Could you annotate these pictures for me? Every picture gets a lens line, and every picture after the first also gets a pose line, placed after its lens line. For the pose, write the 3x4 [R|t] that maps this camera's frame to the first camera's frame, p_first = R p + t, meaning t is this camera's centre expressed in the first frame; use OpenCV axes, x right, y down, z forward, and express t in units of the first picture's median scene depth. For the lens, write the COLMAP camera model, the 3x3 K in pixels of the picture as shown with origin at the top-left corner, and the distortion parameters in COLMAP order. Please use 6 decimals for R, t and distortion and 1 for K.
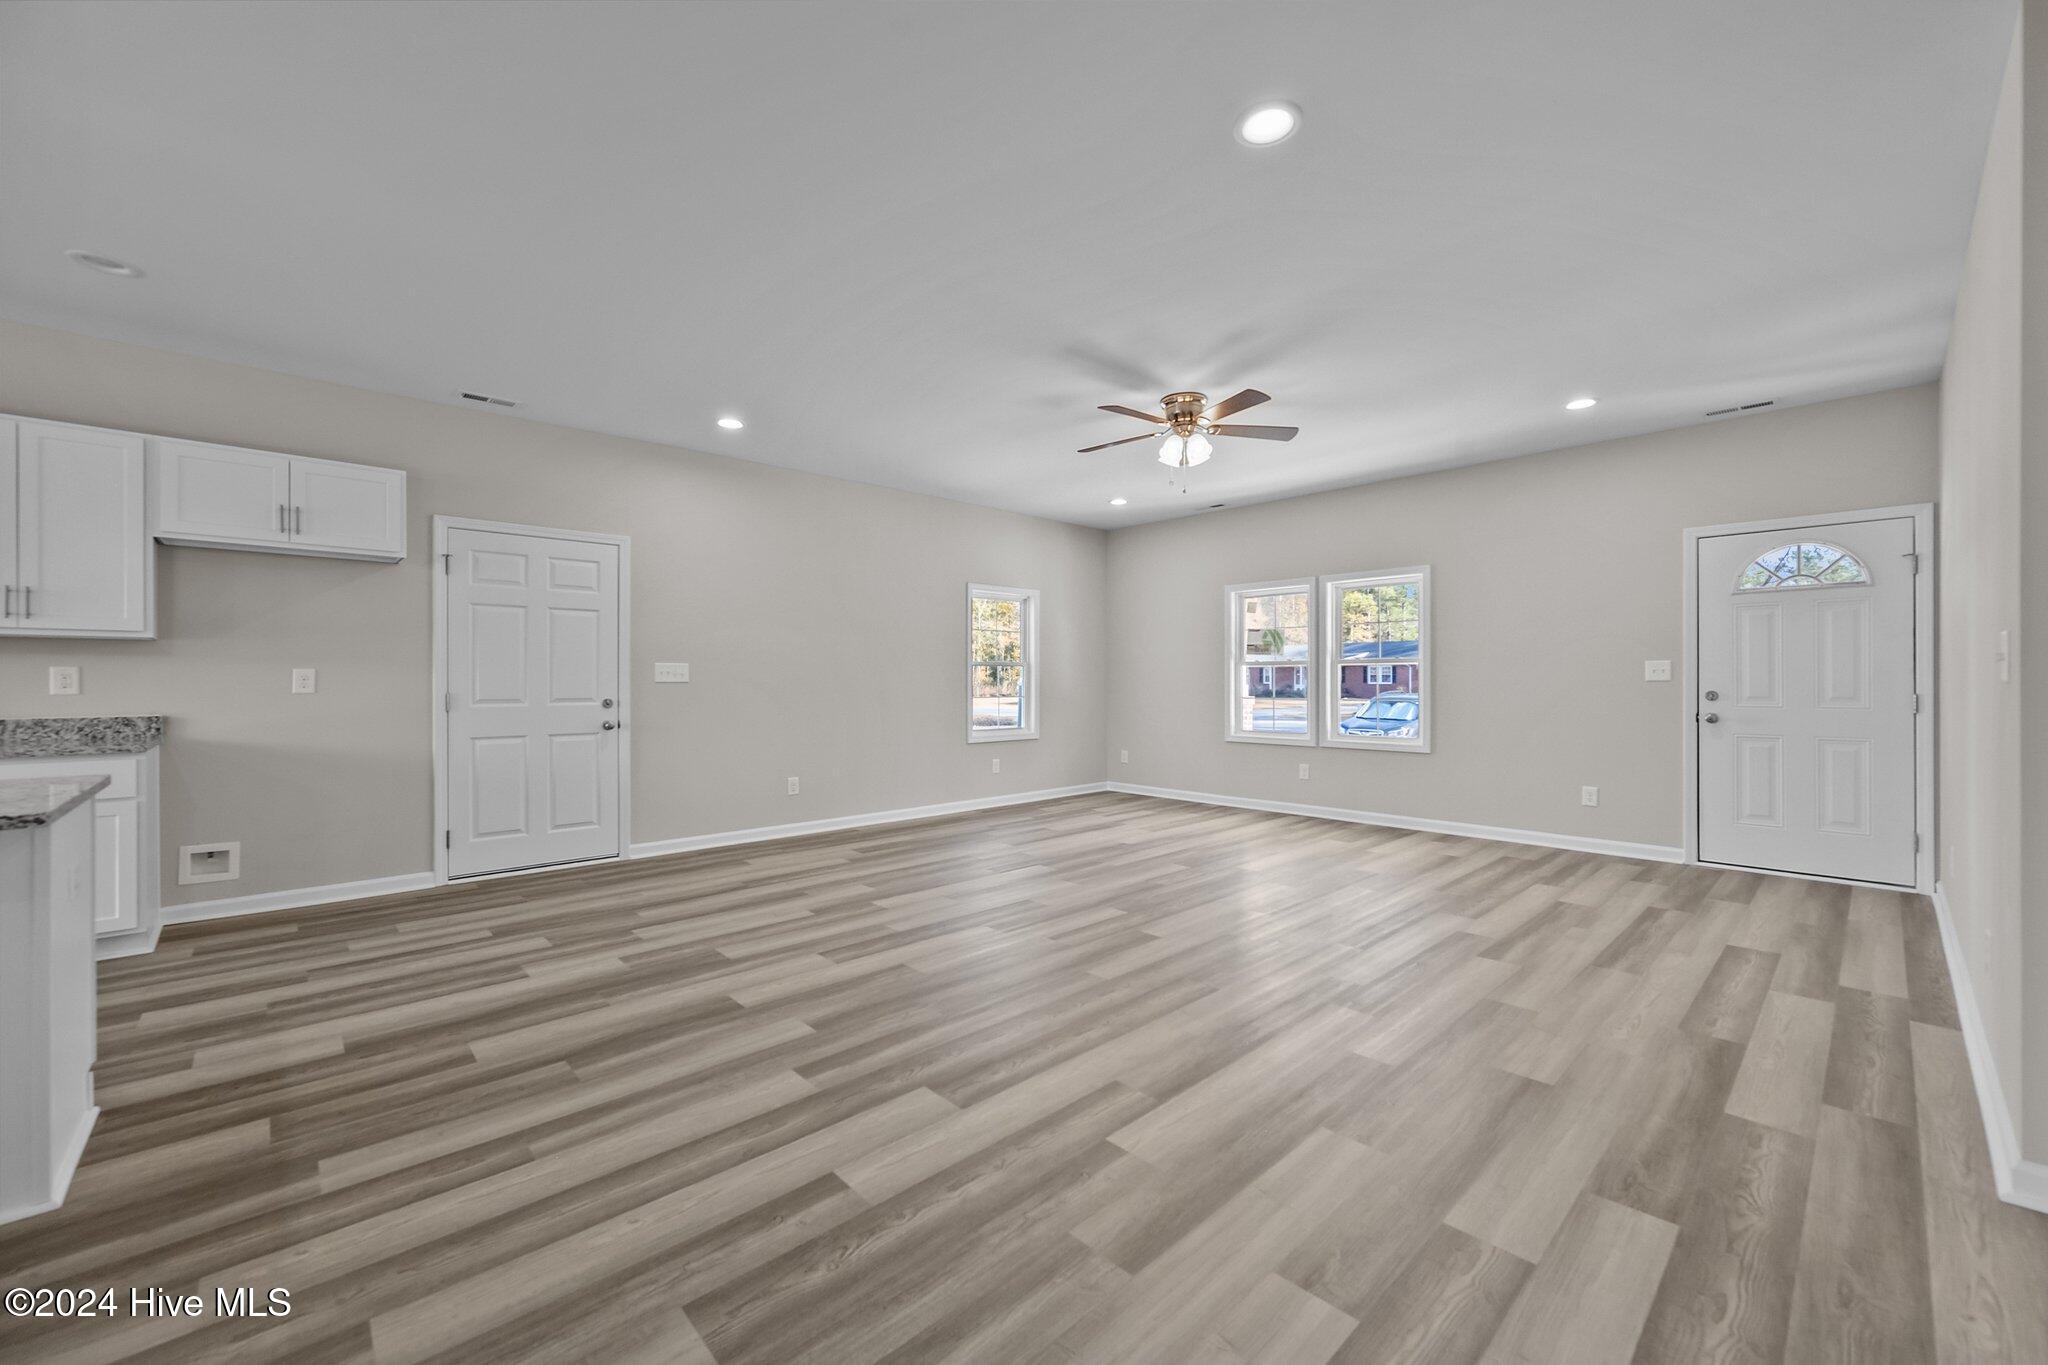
lens RADIAL K [[805.4, 0, 1024.0], [0, 805.4, 682.5], [0, 0, 1]] dist [-0.001293, -0.000402]
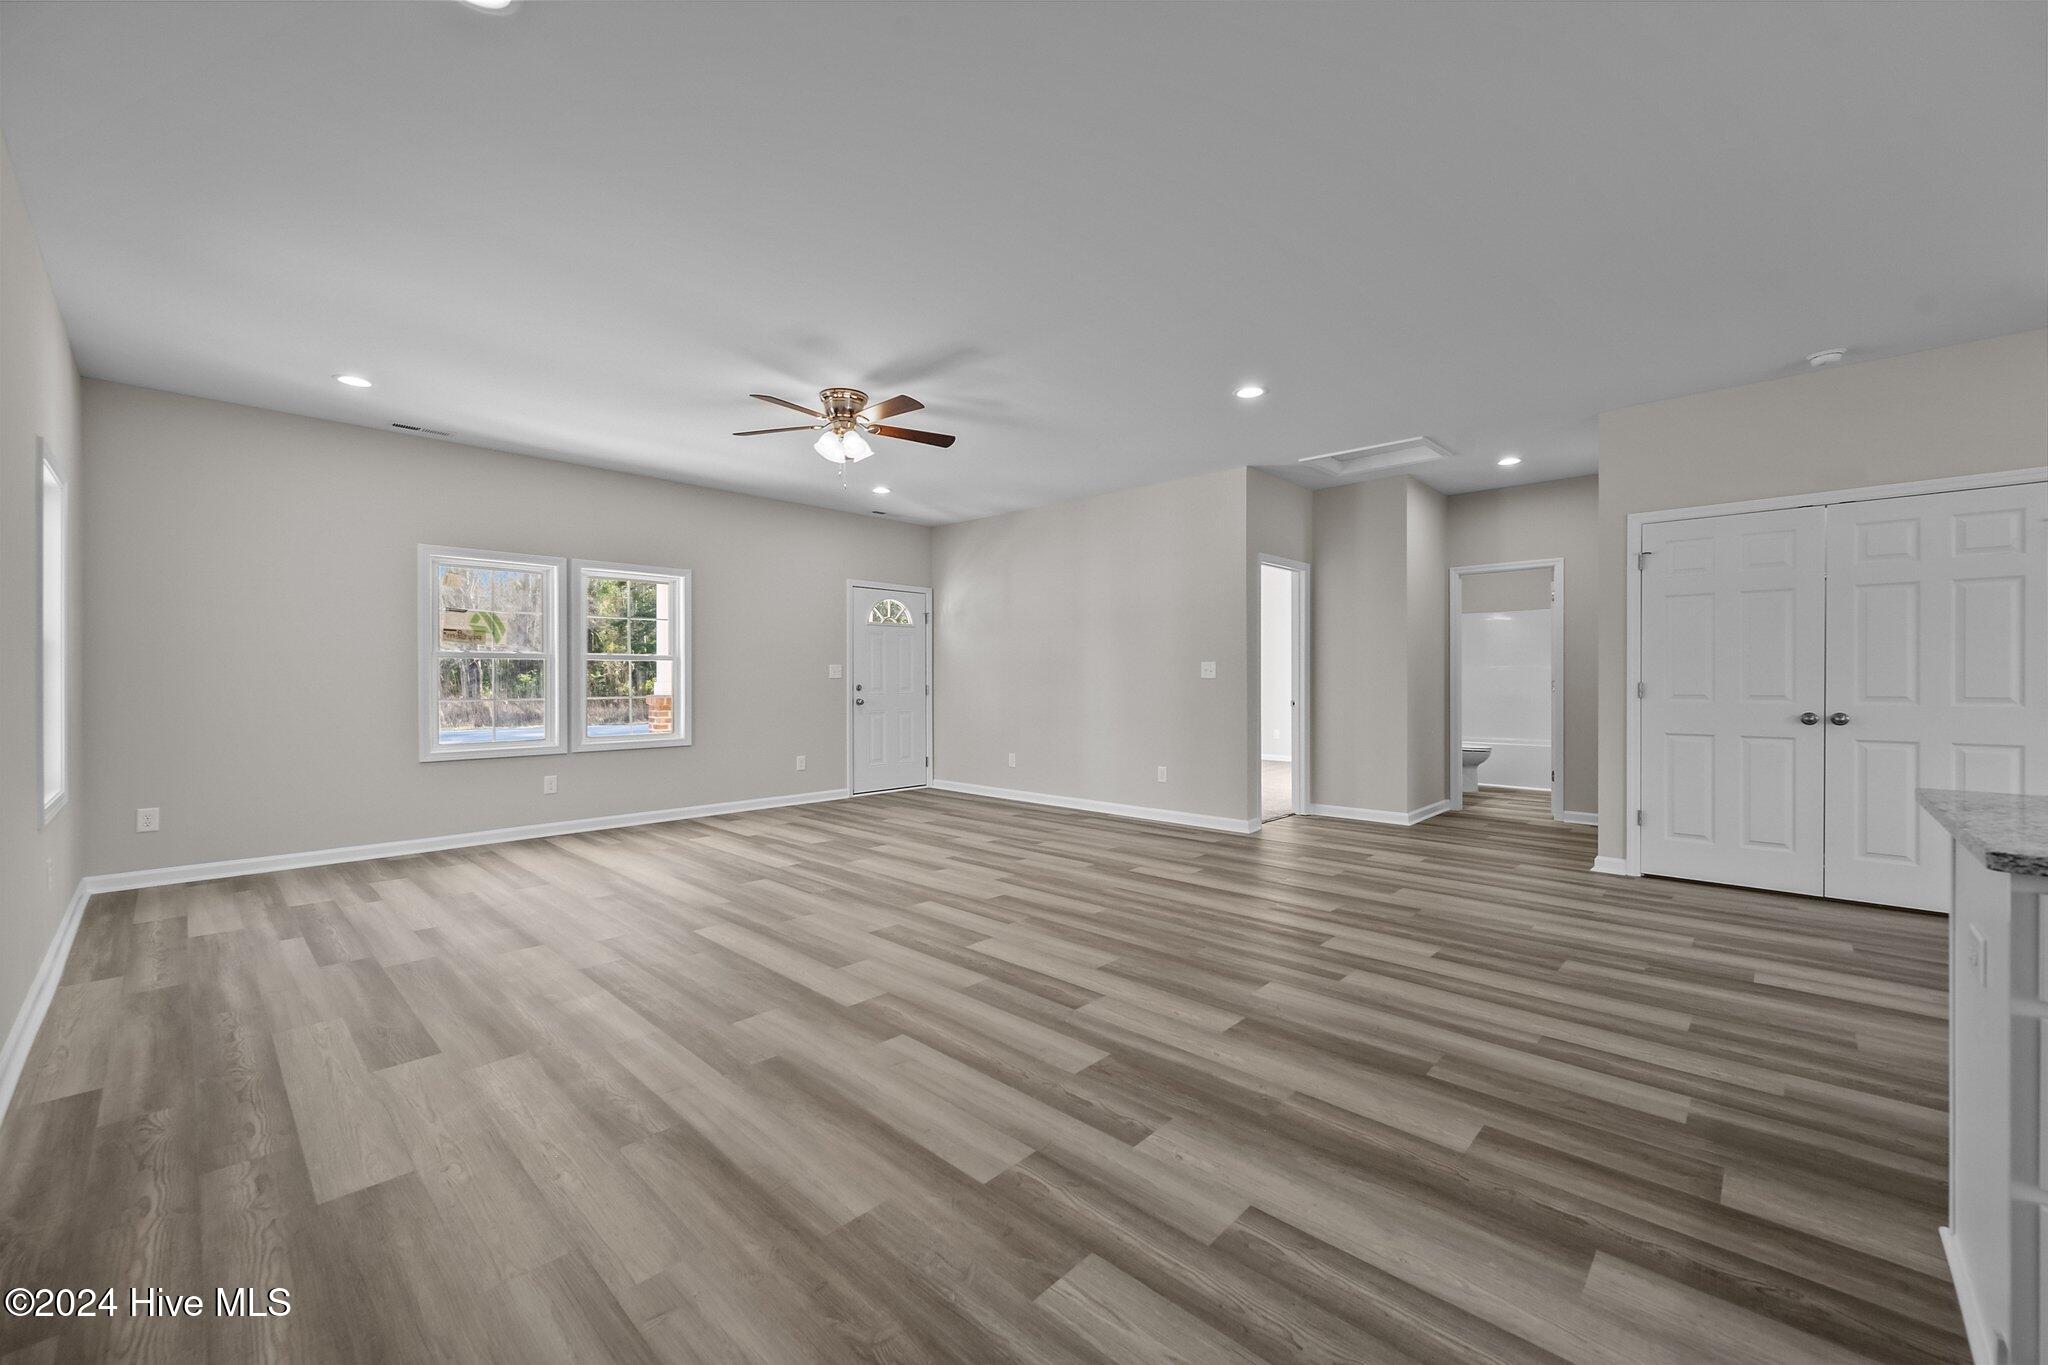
lens RADIAL K [[810.3, 0, 1031.5], [0, 810.3, 679.8], [0, 0, 1]] dist [-0.000772, 0.000053]
pose [[-0.064946, 0.000482, 0.997889, -1.003808], [0.001523, 0.999999, -0.000384, 0.002613], [-0.997888, 0.001494, -0.064947, 1.025093]]
